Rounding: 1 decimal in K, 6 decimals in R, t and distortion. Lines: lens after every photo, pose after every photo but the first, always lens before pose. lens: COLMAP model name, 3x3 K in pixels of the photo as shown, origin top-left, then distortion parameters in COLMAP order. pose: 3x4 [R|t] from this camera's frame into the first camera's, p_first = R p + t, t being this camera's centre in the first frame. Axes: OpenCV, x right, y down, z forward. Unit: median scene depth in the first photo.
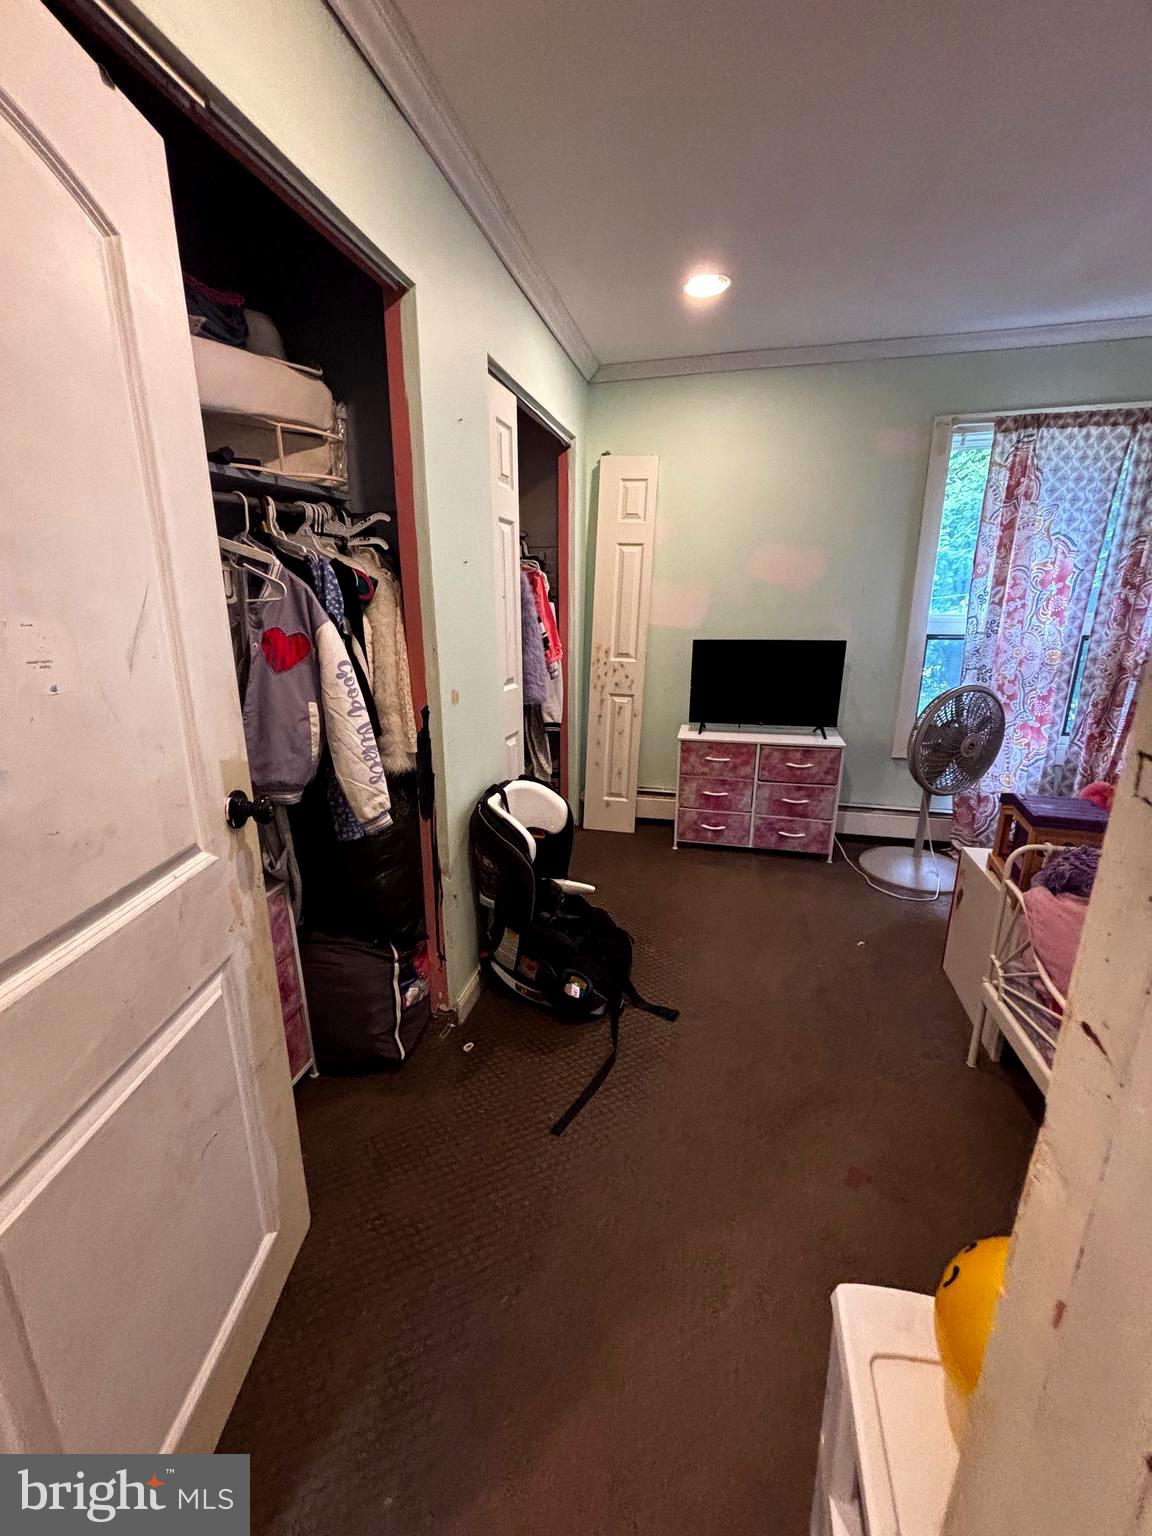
lens RADIAL K [[619.5, 0, 569.5], [0, 619.5, 765.6], [0, 0, 1]] dist [-0.002527, -0.000094]
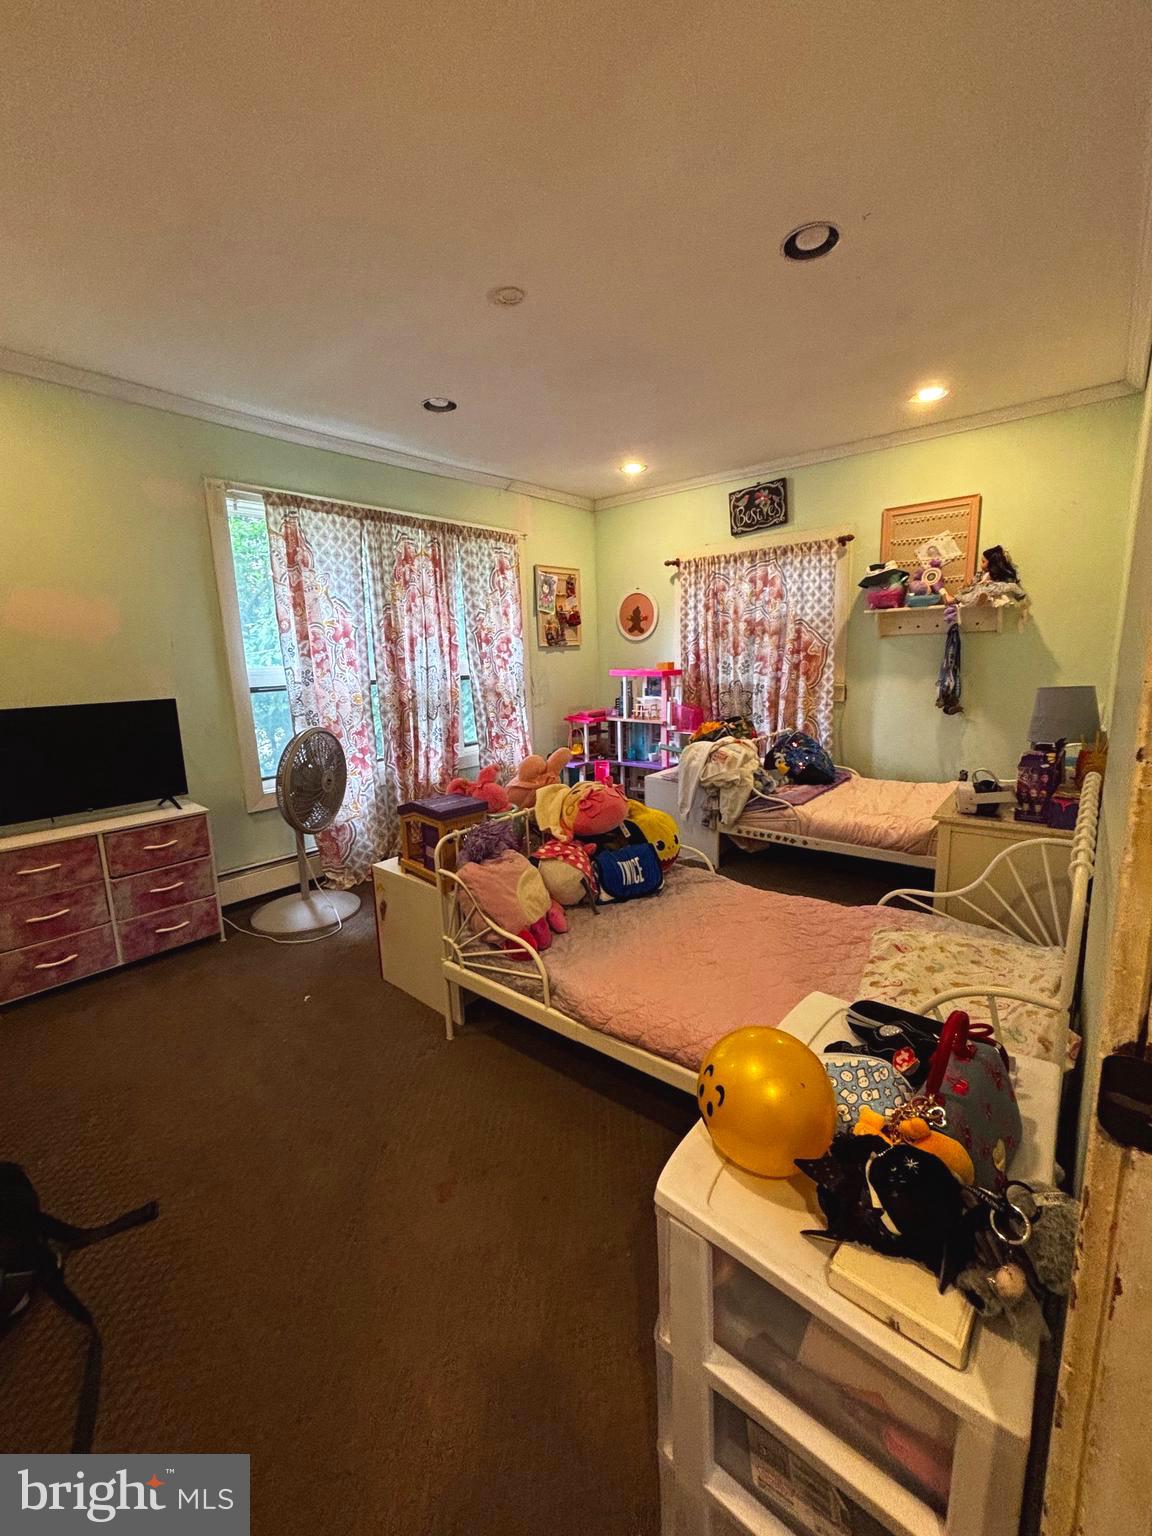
lens RADIAL K [[619.5, 0, 574.1], [0, 619.5, 769.0], [0, 0, 1]] dist [-0.002527, -0.000094]
pose [[0.441746, -0.169114, 0.881057, -0.114938], [0.261164, 0.963780, 0.054049, 0.000702], [-0.858285, 0.206225, 0.469912, 0.103121]]
